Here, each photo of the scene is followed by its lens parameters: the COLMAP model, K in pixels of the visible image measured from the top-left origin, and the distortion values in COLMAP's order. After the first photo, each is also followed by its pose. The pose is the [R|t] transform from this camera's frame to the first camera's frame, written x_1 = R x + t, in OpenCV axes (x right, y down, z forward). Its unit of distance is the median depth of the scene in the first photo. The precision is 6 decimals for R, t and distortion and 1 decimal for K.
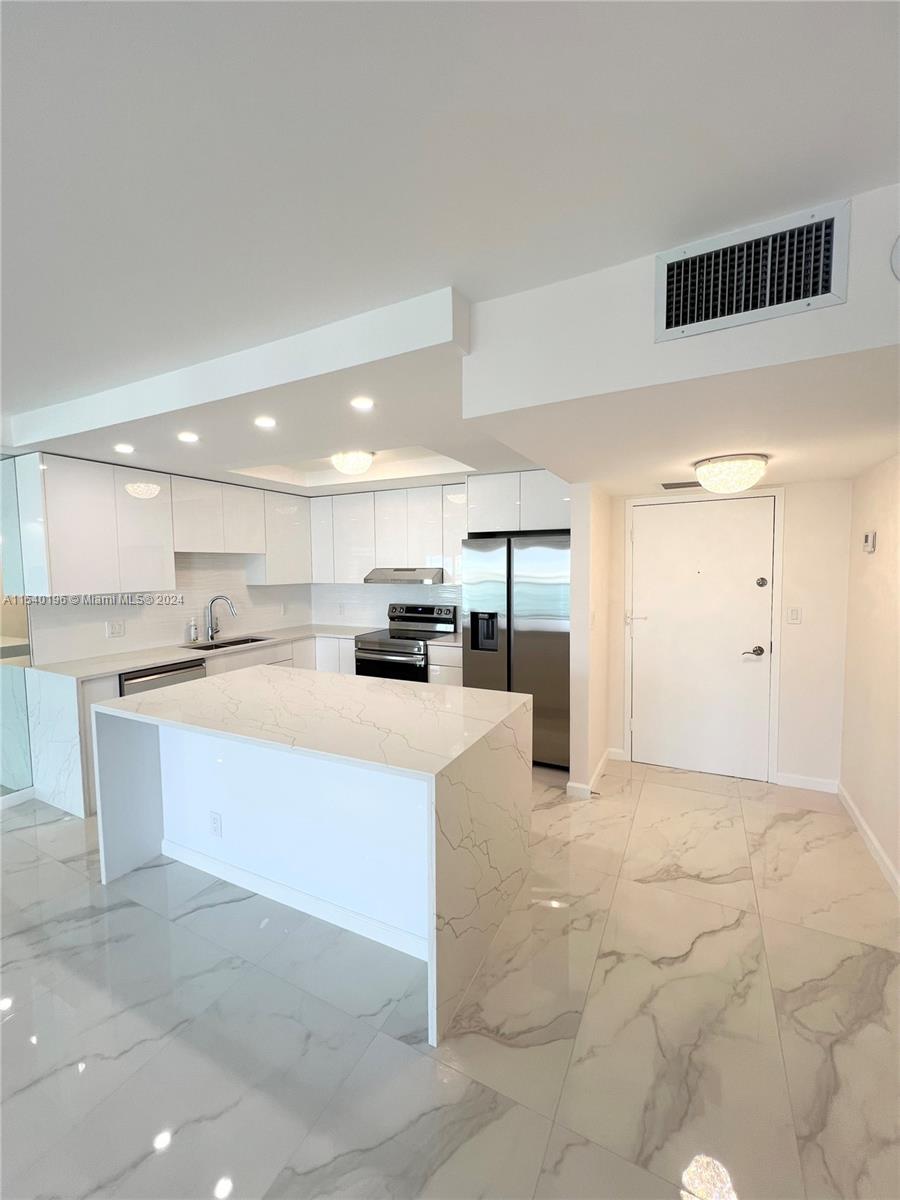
lens RADIAL K [[478.6, 0, 460.7], [0, 478.6, 599.3], [0, 0, 1]] dist [-0.013047, -0.000137]
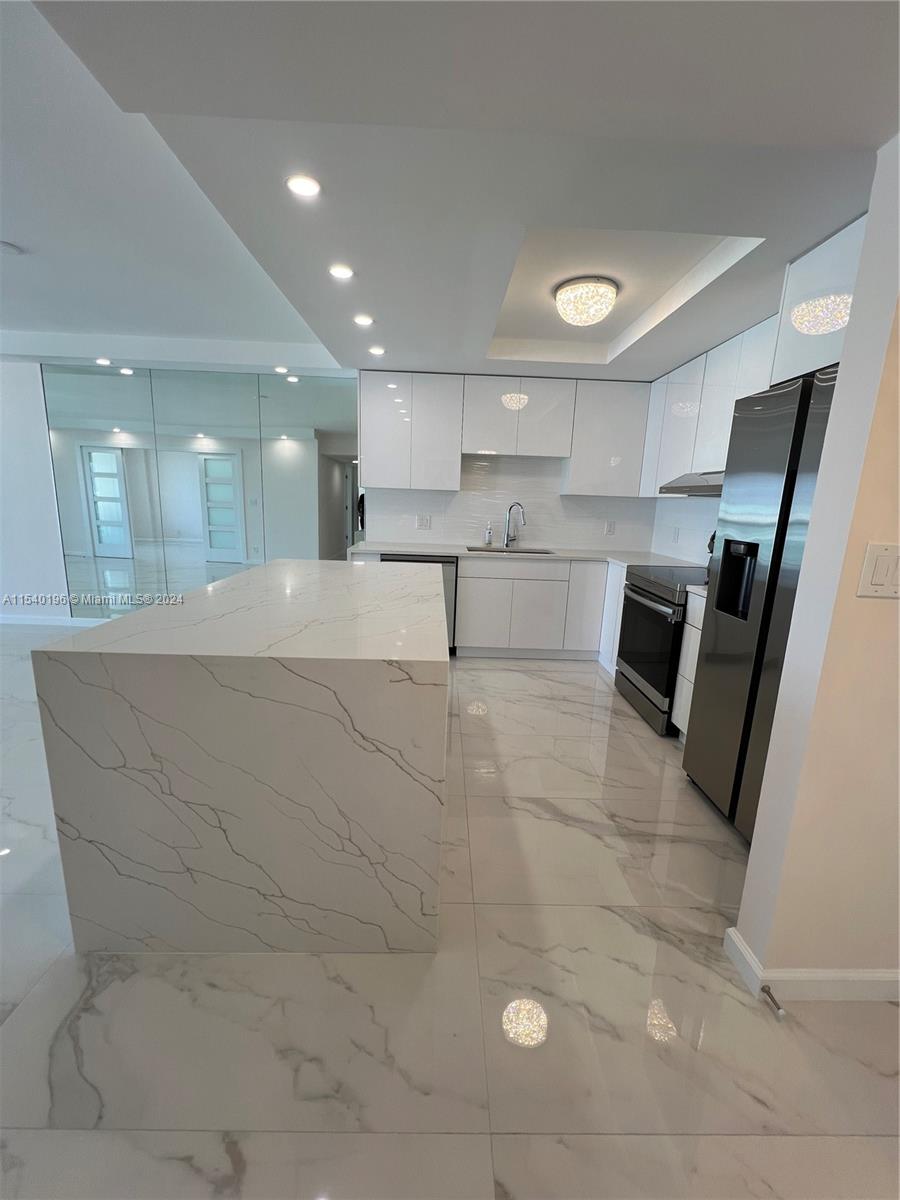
lens RADIAL K [[484.8, 0, 450.0], [0, 484.8, 600.0], [0, 0, 1]] dist [-0.002082, -0.000055]
pose [[0.459499, 0.205230, -0.864142, 0.368238], [-0.097711, 0.978713, 0.180484, 0.025356], [0.882787, 0.001504, 0.469770, 0.475618]]
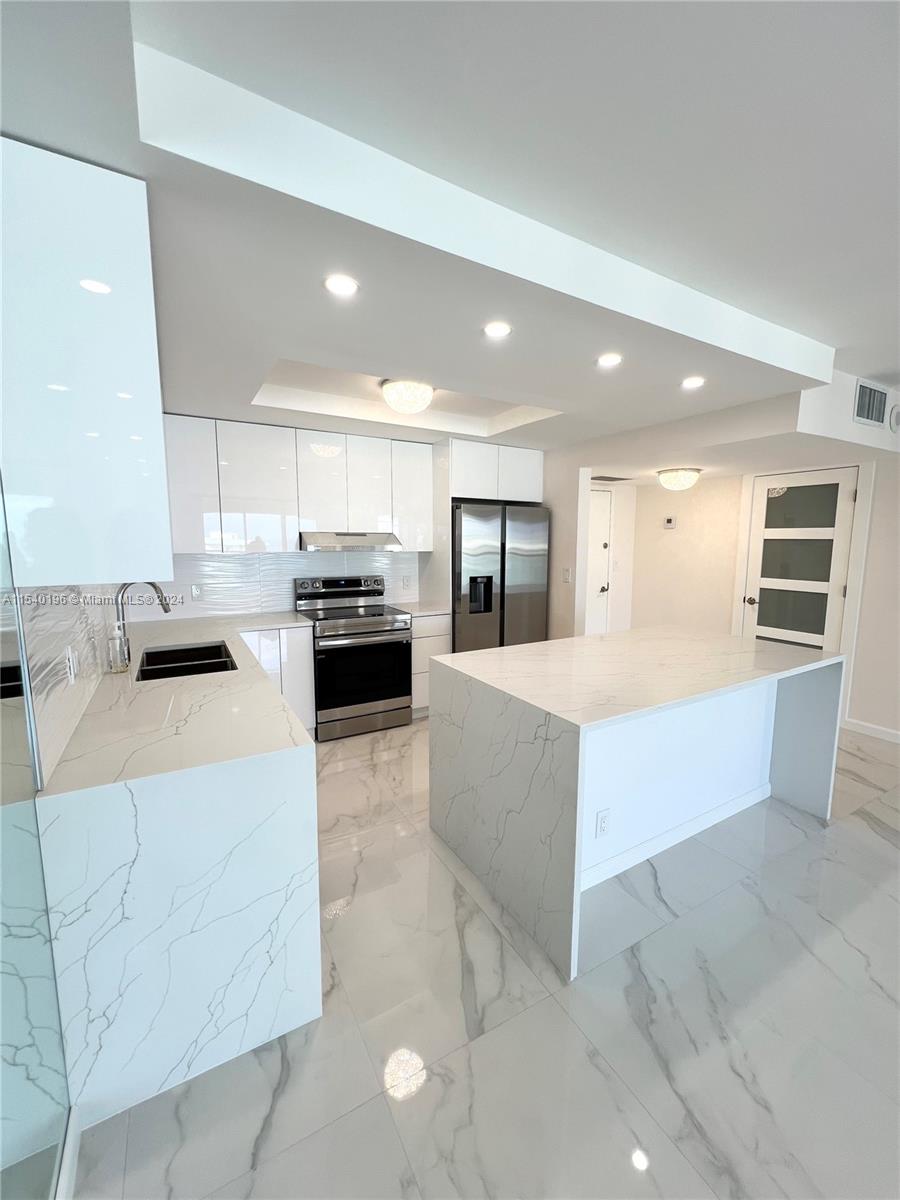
lens RADIAL K [[482.4, 0, 450.0], [0, 482.4, 600.0], [0, 0, 1]] dist [-0.000157, -0.000340]
pose [[0.559976, -0.094223, 0.823134, -0.856786], [0.048941, 0.995539, 0.080664, -0.009307], [-0.827062, -0.004885, 0.562089, 0.466646]]
